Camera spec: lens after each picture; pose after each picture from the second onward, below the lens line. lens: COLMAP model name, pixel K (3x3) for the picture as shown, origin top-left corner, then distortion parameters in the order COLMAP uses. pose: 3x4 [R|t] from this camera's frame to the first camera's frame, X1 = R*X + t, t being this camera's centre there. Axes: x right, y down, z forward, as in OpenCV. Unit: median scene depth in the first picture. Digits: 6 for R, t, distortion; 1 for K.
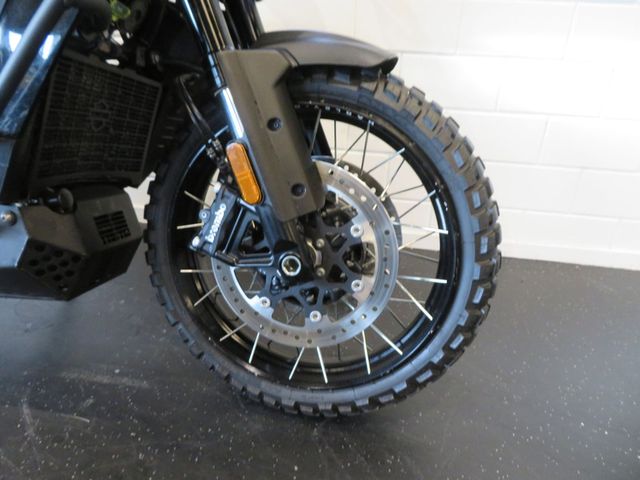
lens RADIAL K [[459.8, 0, 322.5], [0, 459.8, 240.3], [0, 0, 1]] dist [-0.008420, -0.003960]
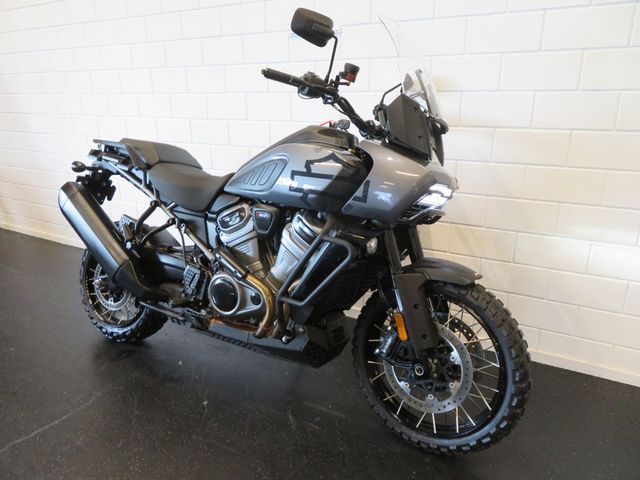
lens RADIAL K [[459.8, 0, 322.5], [0, 459.8, 240.3], [0, 0, 1]] dist [-0.008420, -0.003960]
pose [[0.926681, 0.065235, -0.370145, 0.243489], [-0.114708, 0.986924, -0.113242, -0.229082], [0.357917, 0.147398, 0.922046, -1.122685]]
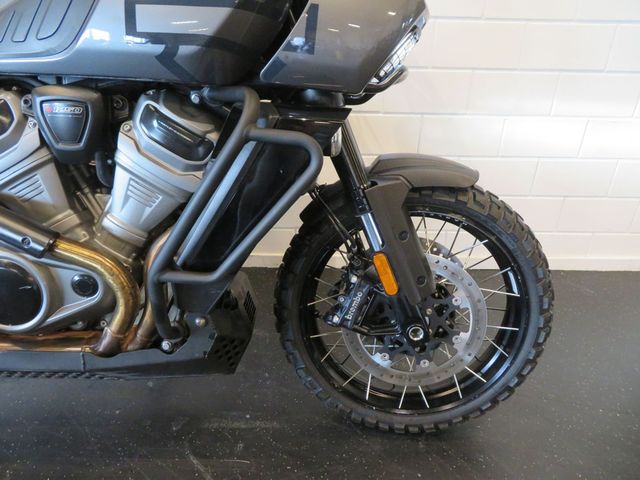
lens RADIAL K [[459.8, 0, 322.5], [0, 459.8, 240.3], [0, 0, 1]] dist [-0.008420, -0.003960]
pose [[0.989267, -0.086860, 0.117497, -0.434057], [0.081846, 0.995543, 0.046853, -0.277968], [-0.121043, -0.036733, 0.991967, -0.281340]]
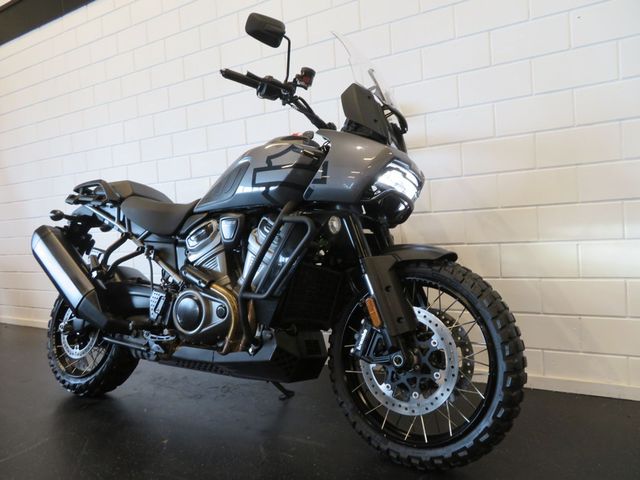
lens RADIAL K [[459.8, 0, 322.5], [0, 459.8, 240.3], [0, 0, 1]] dist [-0.008420, -0.003960]
pose [[0.919066, -0.088028, -0.384148, 0.378137], [-0.066024, 0.926568, -0.370286, 0.287337], [0.388535, 0.365680, 0.845765, -0.819858]]
